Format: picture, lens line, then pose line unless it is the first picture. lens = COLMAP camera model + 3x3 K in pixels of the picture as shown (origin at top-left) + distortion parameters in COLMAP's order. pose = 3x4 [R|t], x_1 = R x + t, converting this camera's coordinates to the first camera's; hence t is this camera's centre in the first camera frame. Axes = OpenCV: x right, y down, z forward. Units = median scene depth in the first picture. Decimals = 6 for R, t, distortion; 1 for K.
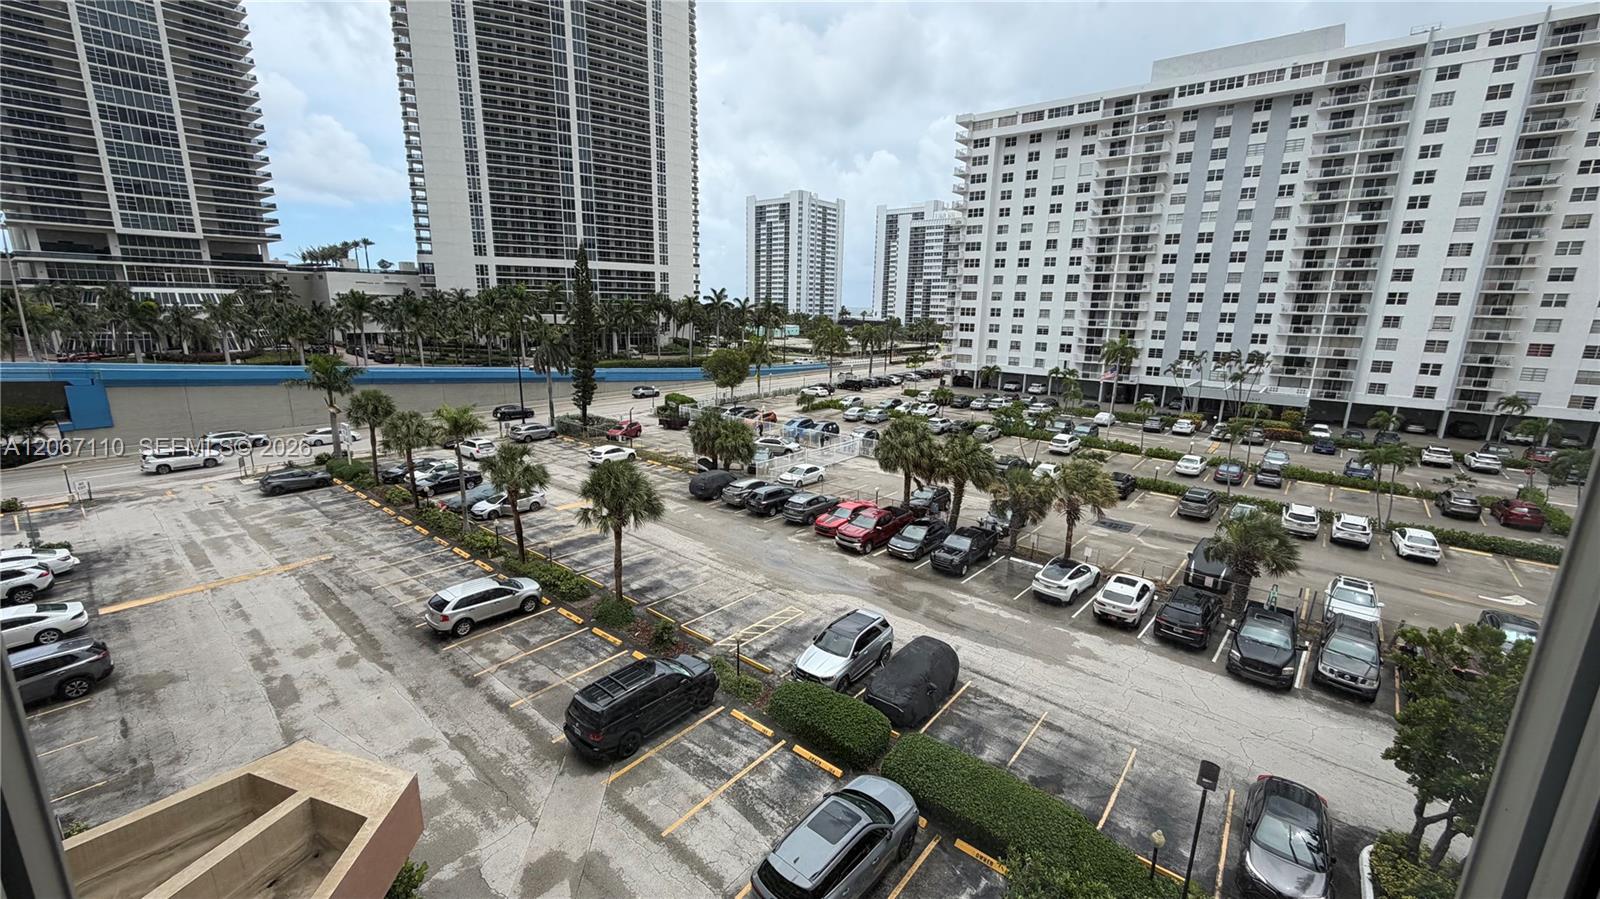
lens RADIAL K [[638.9, 0, 791.3], [0, 638.9, 451.8], [0, 0, 1]] dist [0.000363, 0.000062]
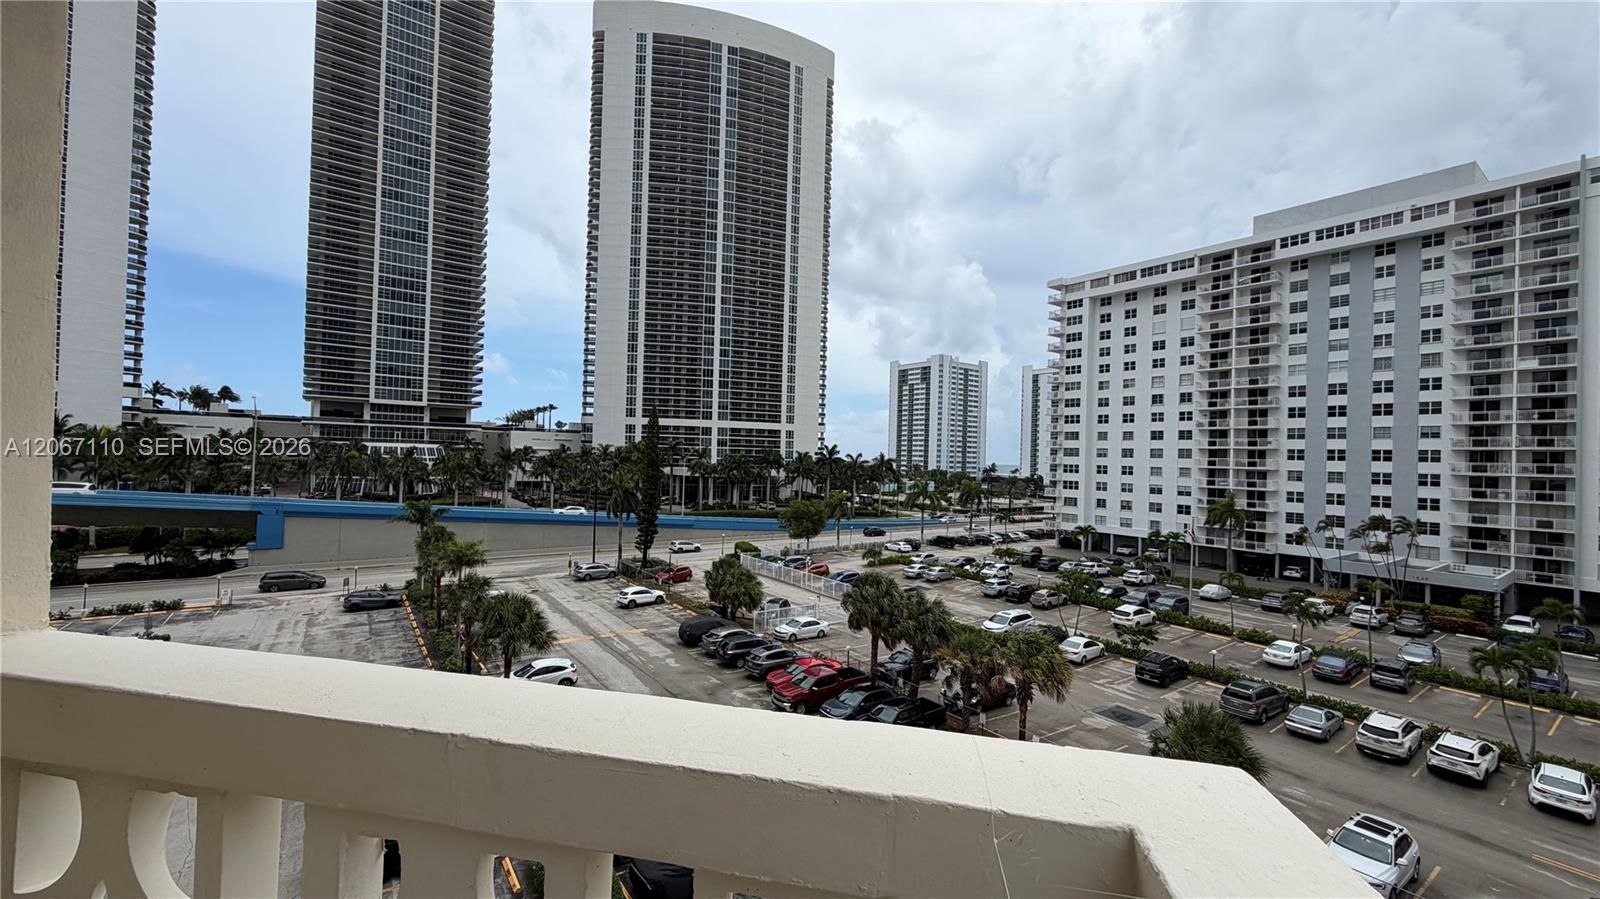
lens RADIAL K [[635.7, 0, 791.2], [0, 635.7, 450.3], [0, 0, 1]] dist [0.000329, 0.000073]
pose [[0.967370, 0.004198, -0.253333, 0.125601], [-0.065177, 0.970338, -0.232801, -0.000276], [0.244841, 0.241716, 0.938950, 0.012401]]
